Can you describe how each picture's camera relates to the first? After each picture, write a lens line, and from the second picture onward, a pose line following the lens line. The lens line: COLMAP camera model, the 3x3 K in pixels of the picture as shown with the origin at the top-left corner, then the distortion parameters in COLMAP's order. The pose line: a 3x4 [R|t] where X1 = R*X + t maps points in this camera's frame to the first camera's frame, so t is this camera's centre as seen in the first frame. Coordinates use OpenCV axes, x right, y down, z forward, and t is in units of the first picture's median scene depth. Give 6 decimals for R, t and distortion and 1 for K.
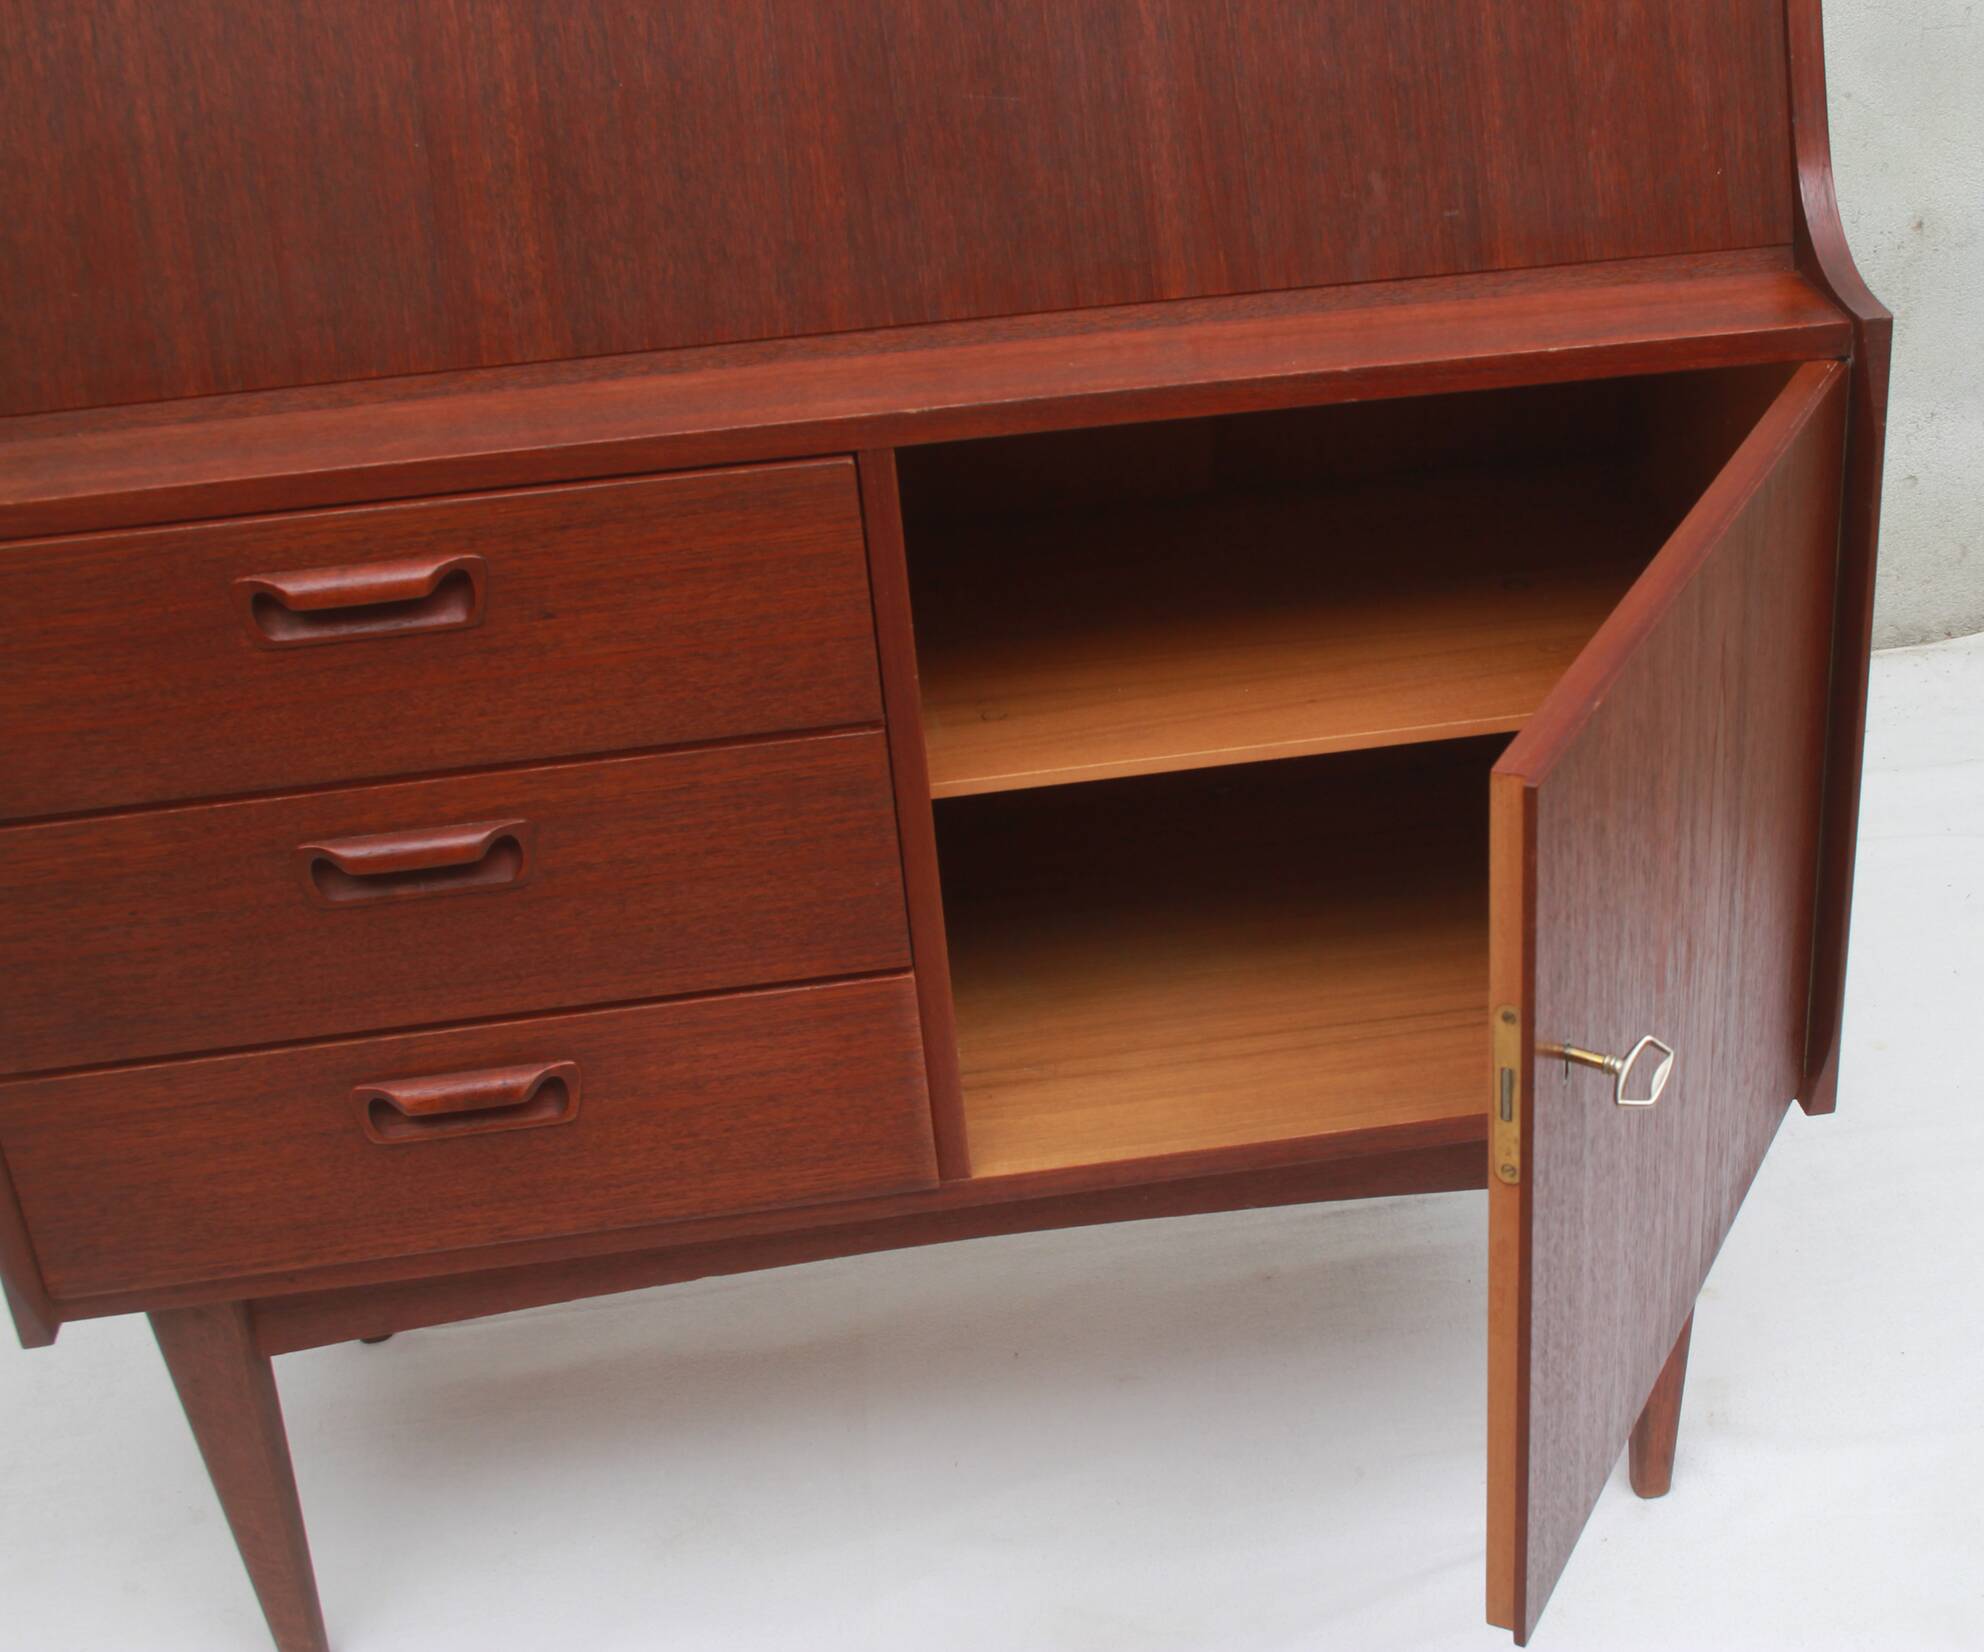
lens RADIAL K [[2886.2, 0, 1245.9], [0, 2886.2, 817.7], [0, 0, 1]] dist [-0.081948, 0.130149]
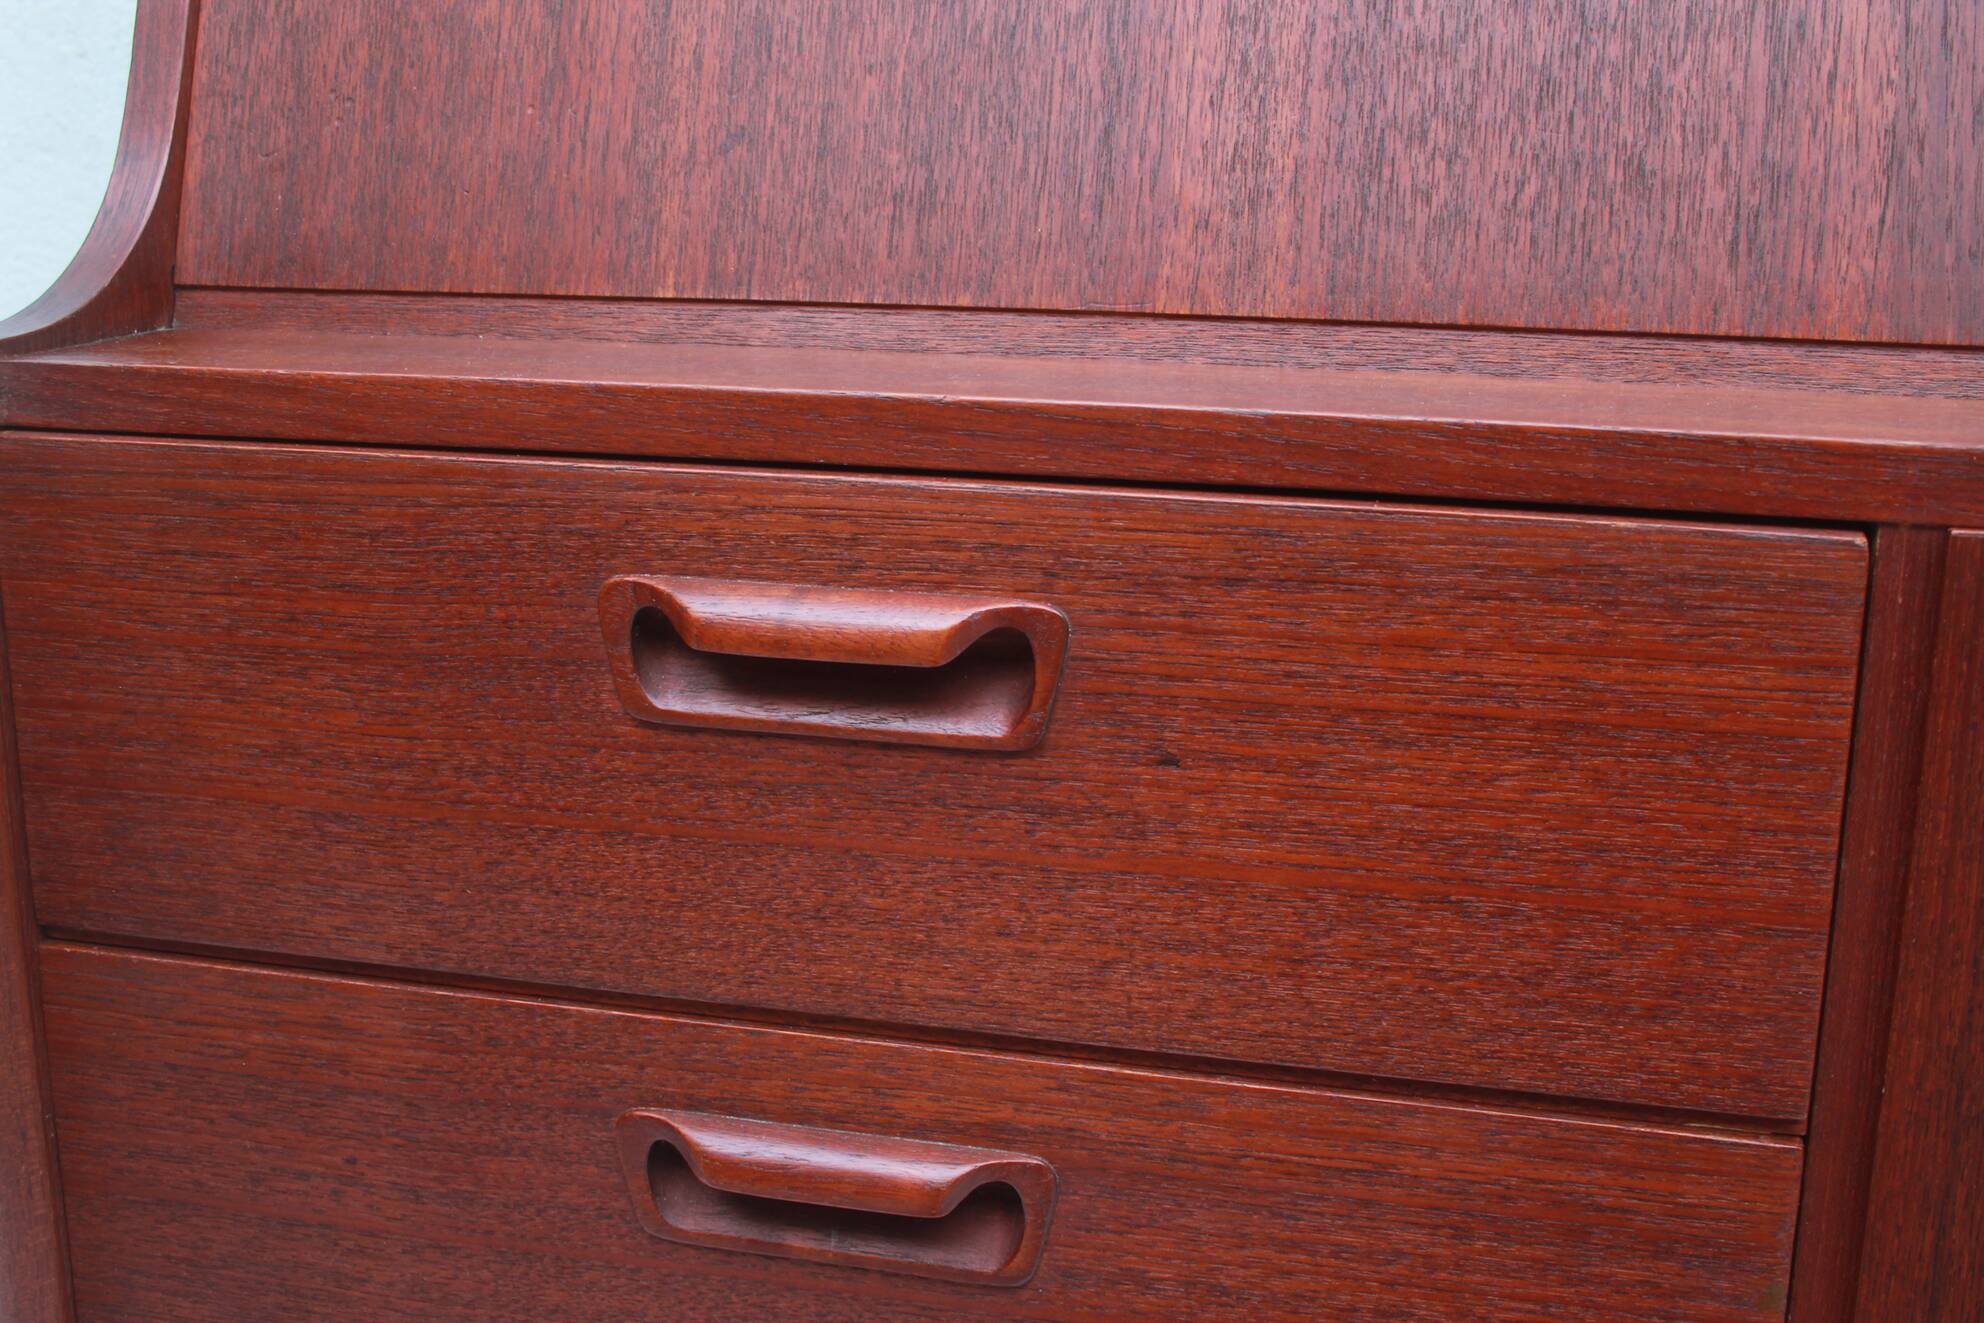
lens RADIAL K [[2281.8, 0, 992.0], [0, 2281.8, 661.5], [0, 0, 1]] dist [-0.077622, 0.076279]
pose [[0.915954, 0.147578, -0.373160, -0.123353], [-0.236012, 0.950197, -0.203528, 0.000896], [0.324540, 0.274492, 0.905167, 0.616305]]
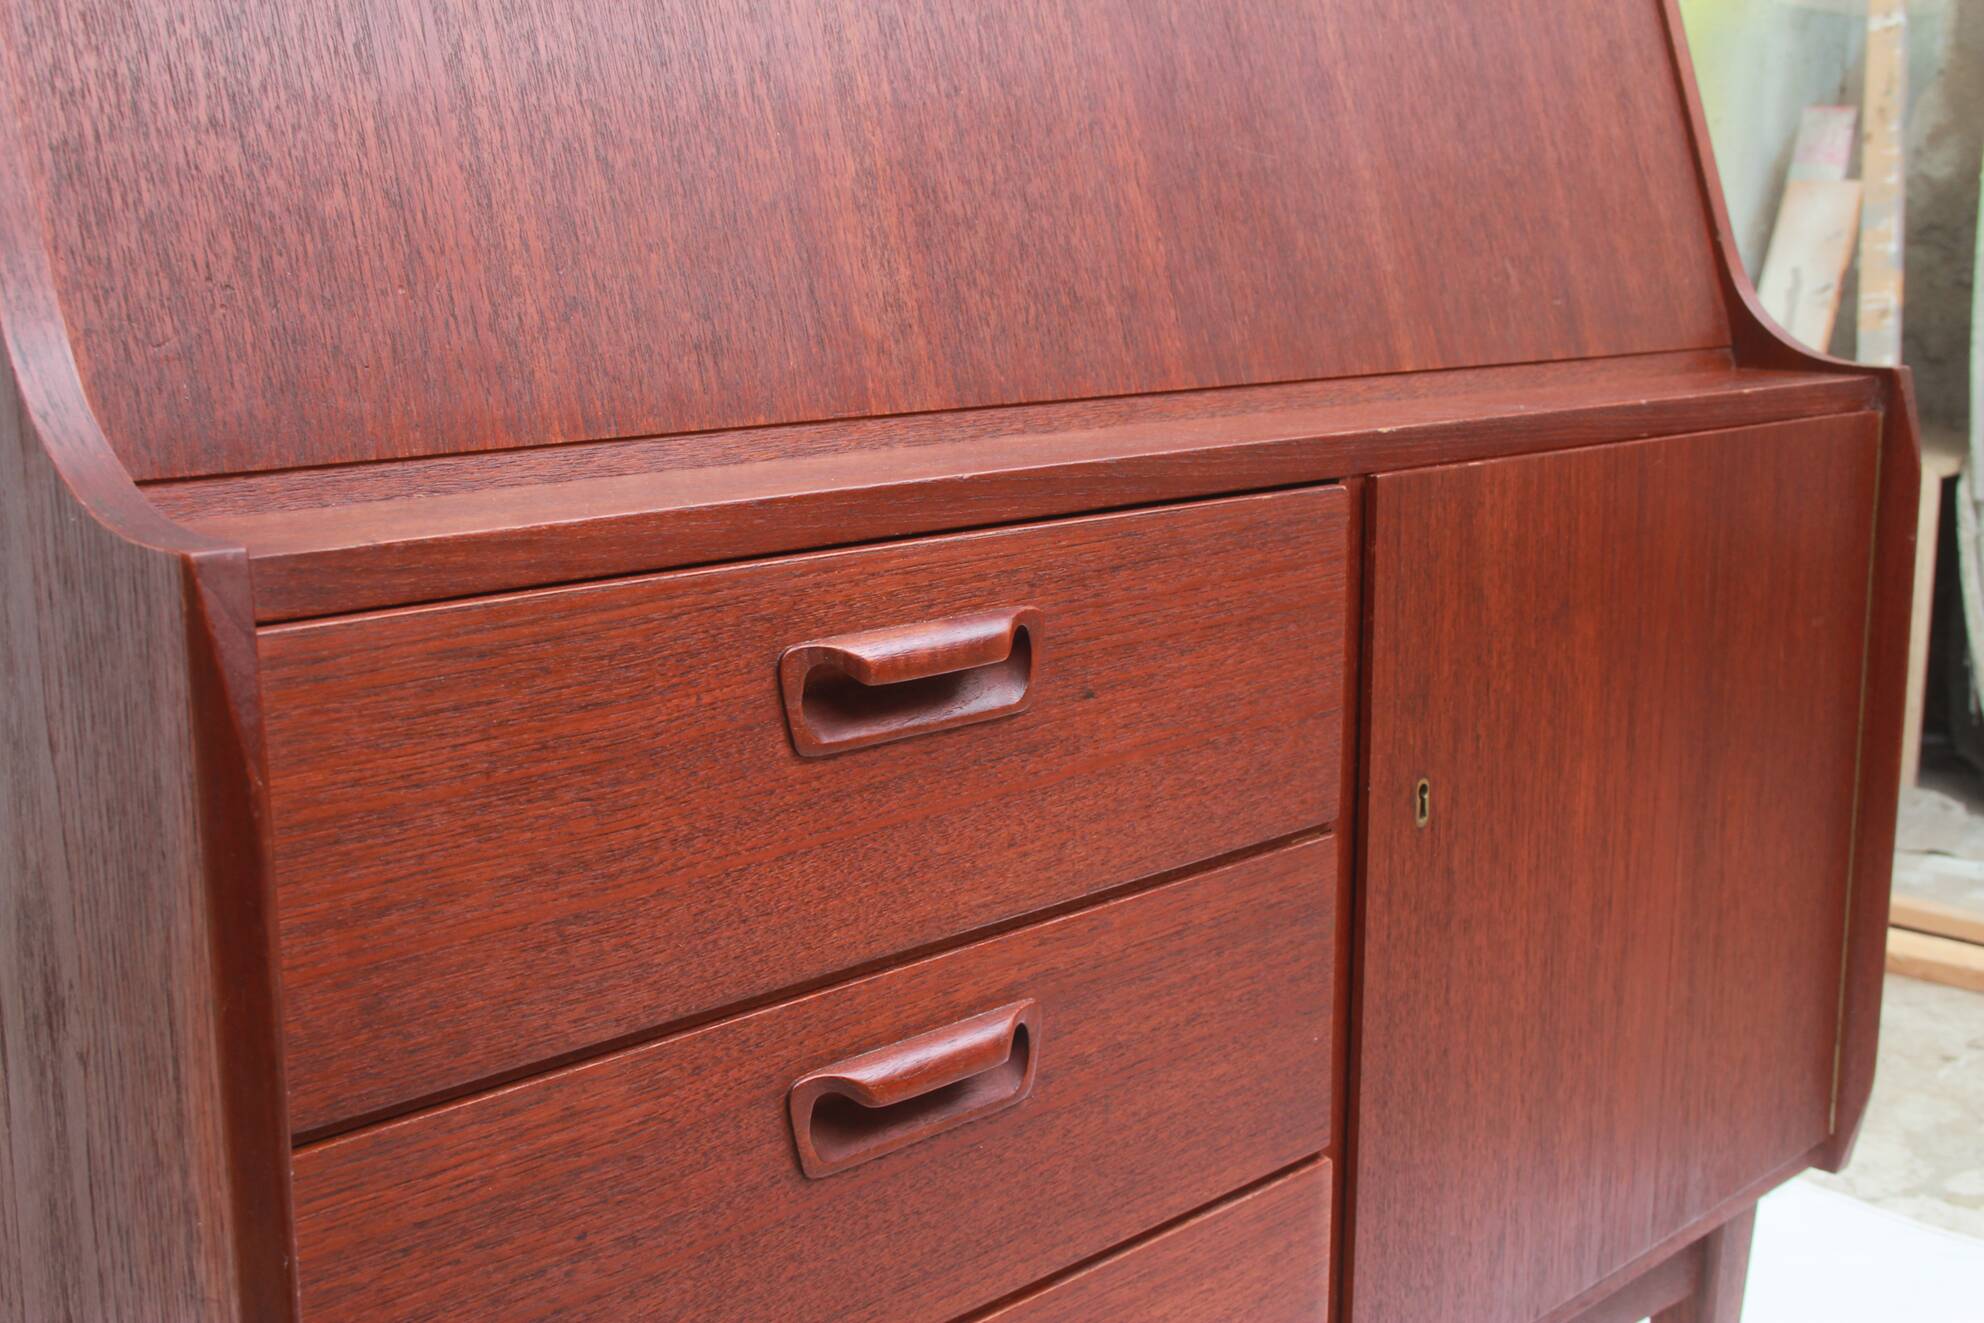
lens RADIAL K [[2281.8, 0, 992.0], [0, 2281.8, 661.5], [0, 0, 1]] dist [-0.077622, 0.076279]
pose [[0.818023, -0.073064, 0.570526, -0.591046], [0.254631, 0.935410, -0.245299, 0.060292], [-0.515753, 0.345934, 0.783791, 0.531896]]
